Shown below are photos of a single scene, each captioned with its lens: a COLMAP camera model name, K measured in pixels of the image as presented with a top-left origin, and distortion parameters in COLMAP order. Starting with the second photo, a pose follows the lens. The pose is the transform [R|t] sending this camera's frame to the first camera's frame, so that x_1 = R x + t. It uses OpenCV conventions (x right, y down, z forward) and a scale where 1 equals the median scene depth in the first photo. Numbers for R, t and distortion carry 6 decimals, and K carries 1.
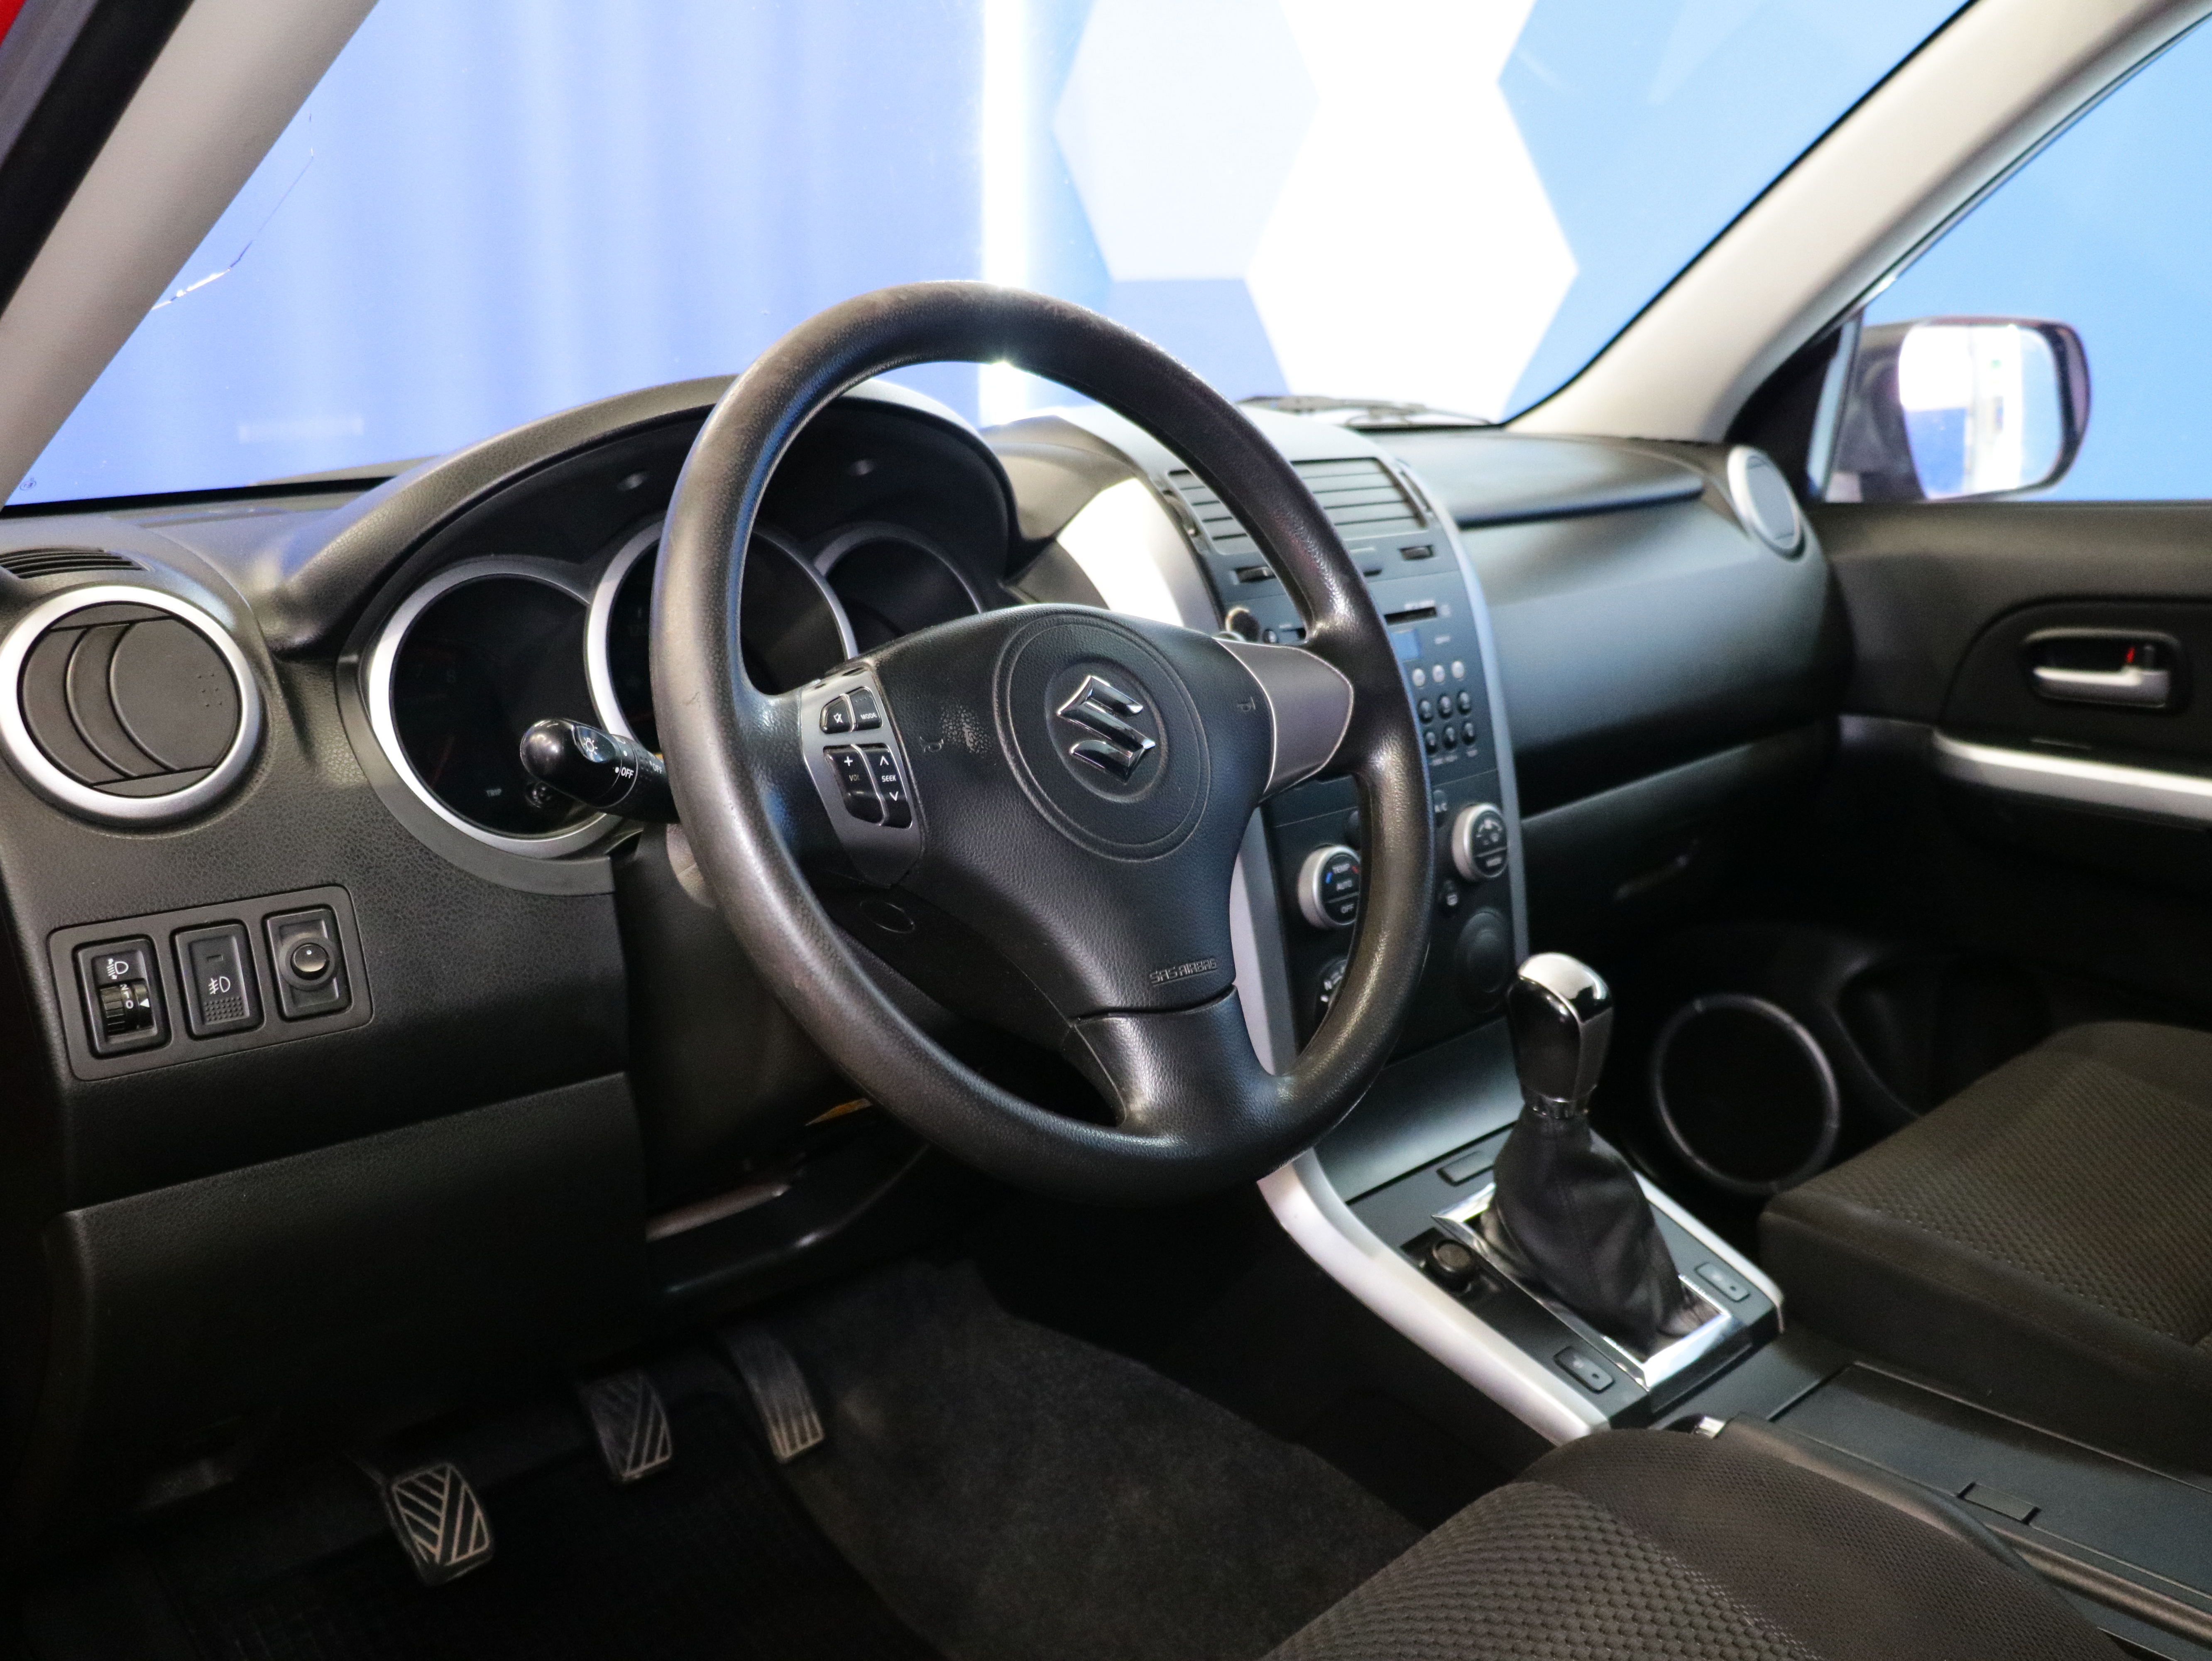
lens RADIAL K [[2042.3, 0, 1106.0], [0, 2042.3, 830.5], [0, 0, 1]] dist [-0.018781, 0.003427]
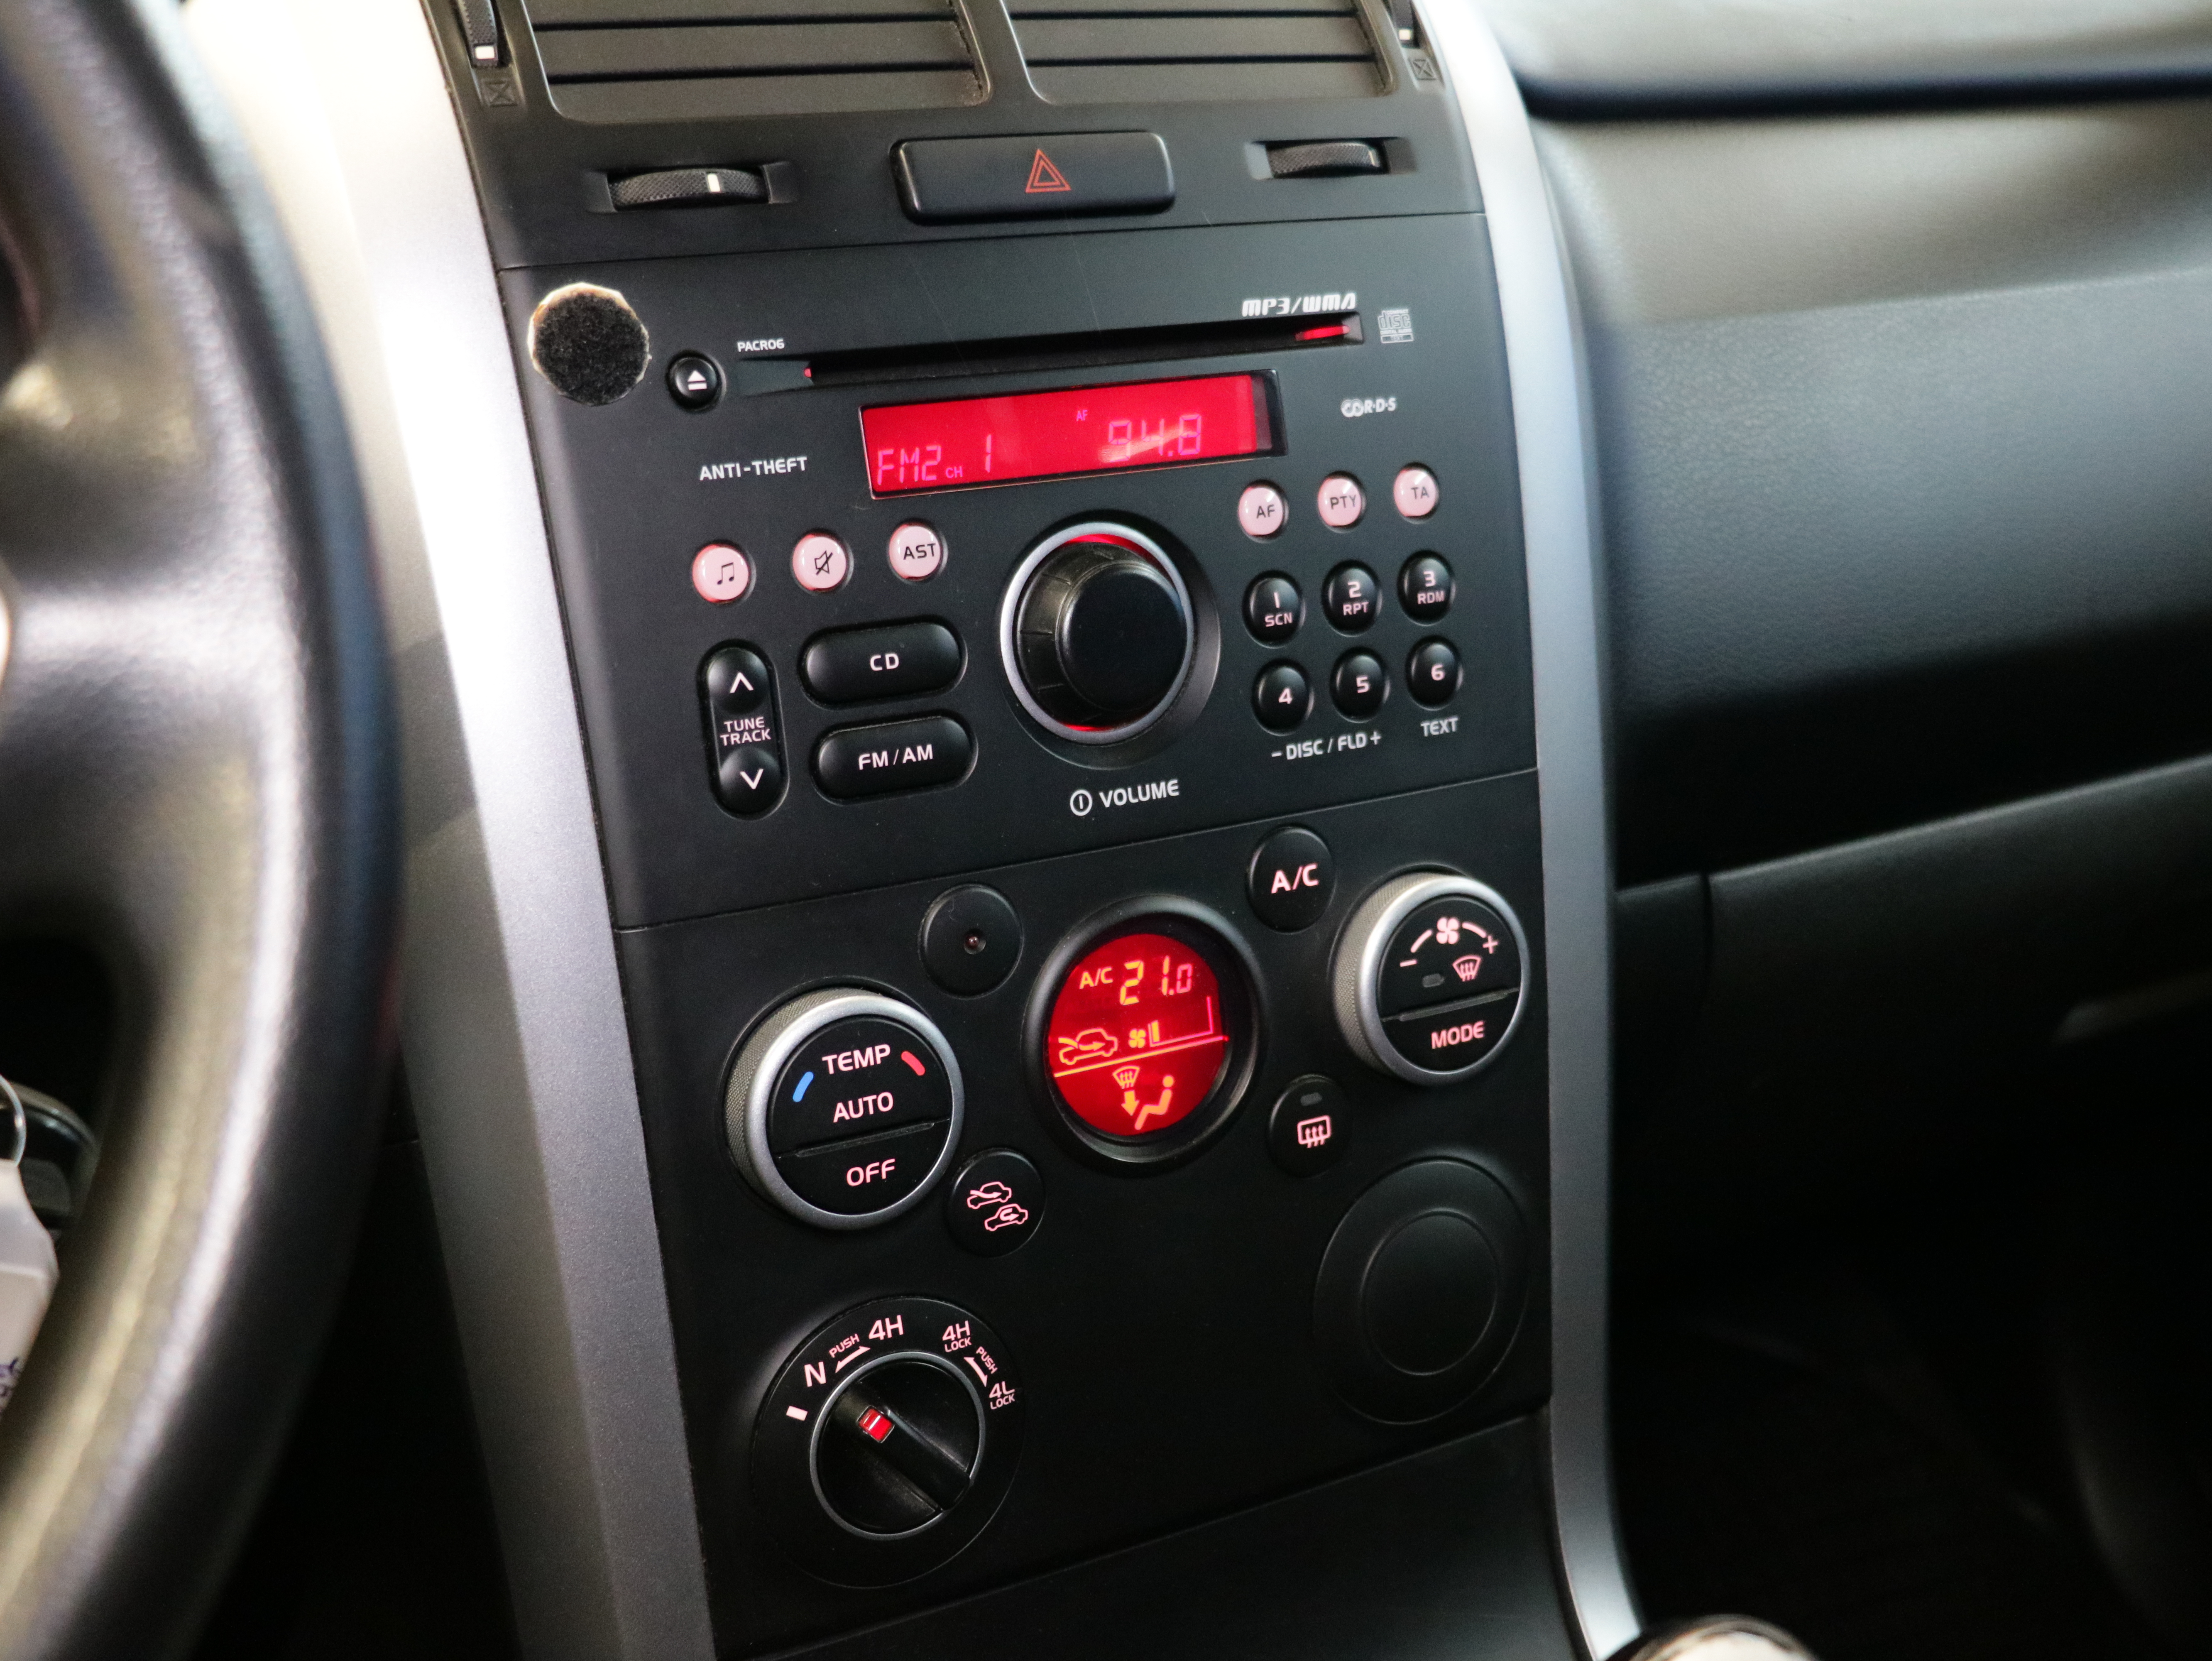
lens RADIAL K [[2729.4, 0, 1117.7], [0, 2729.4, 820.4], [0, 0, 1]] dist [0.012632, -0.049783]
pose [[0.965188, 0.099913, -0.241720, 0.247407], [-0.077520, 0.991916, 0.100462, -0.066897], [0.249804, -0.078227, 0.965131, 0.526419]]
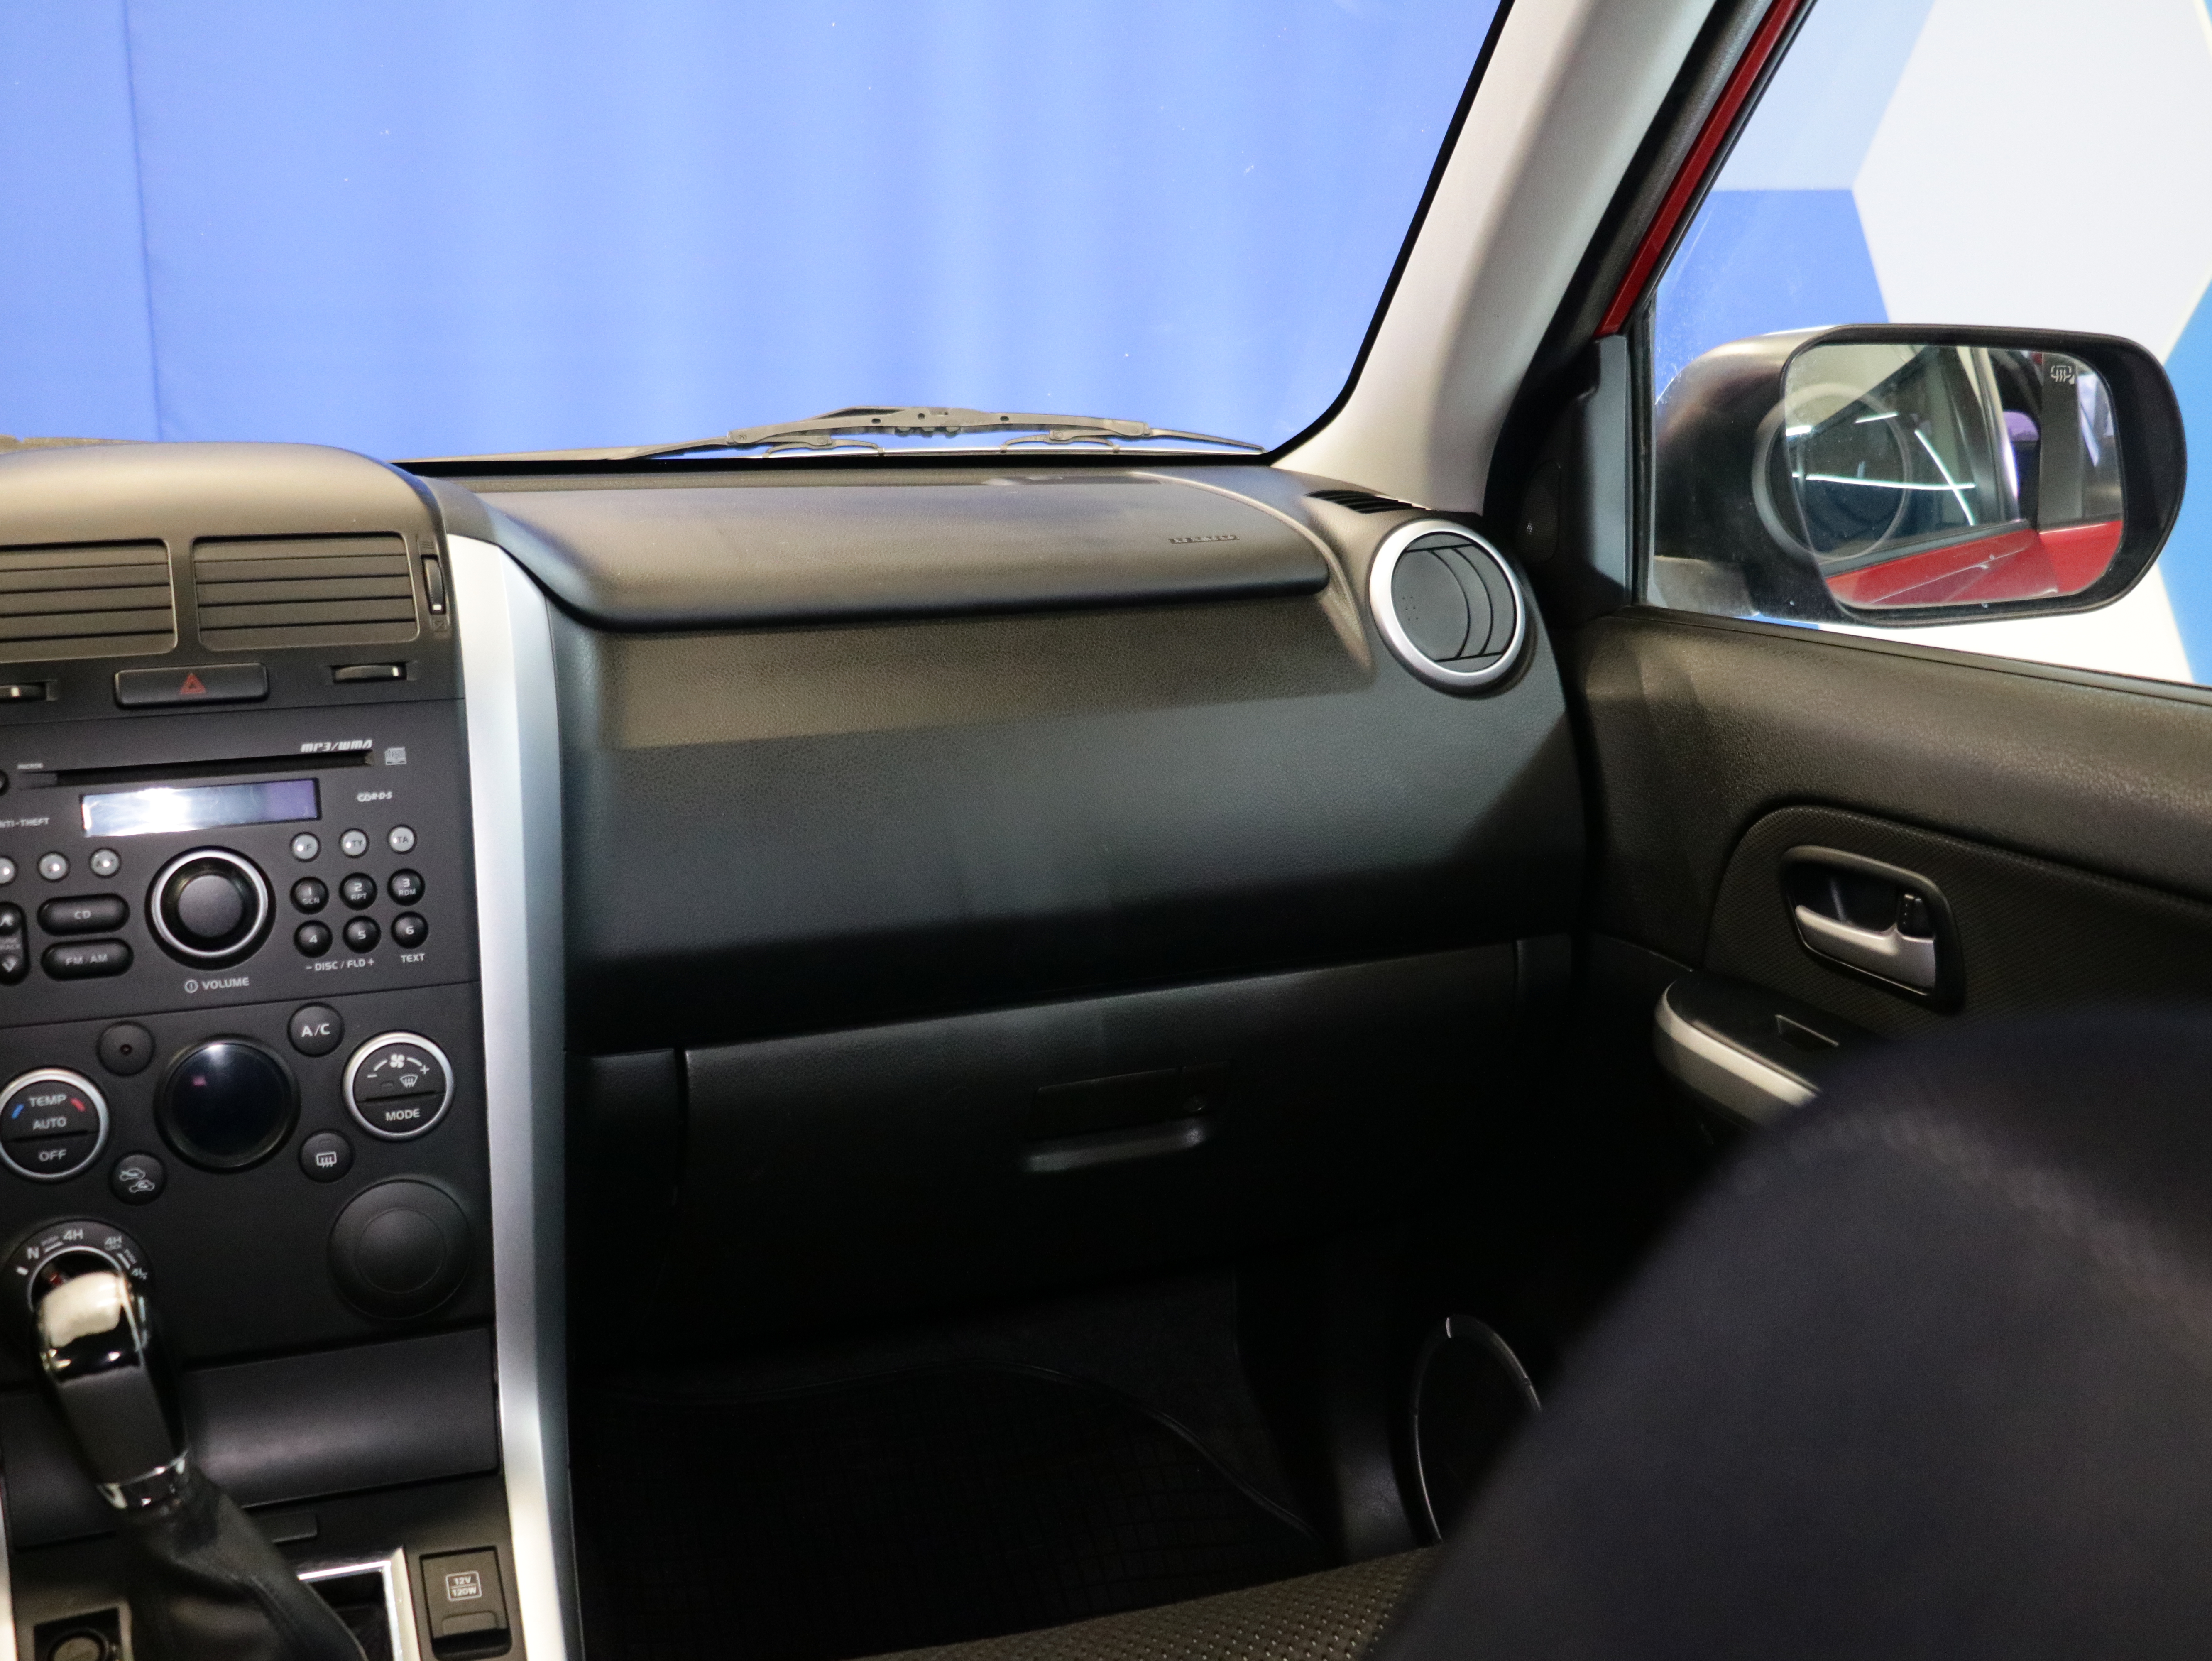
lens RADIAL K [[2456.3, 0, 1106.0], [0, 2456.3, 830.5], [0, 0, 1]] dist [-0.046410, 0.040336]
pose [[0.917006, 0.109409, -0.383574, 0.737805], [-0.108568, 0.993801, 0.023916, -0.131305], [0.383813, 0.019712, 0.923201, 0.308112]]
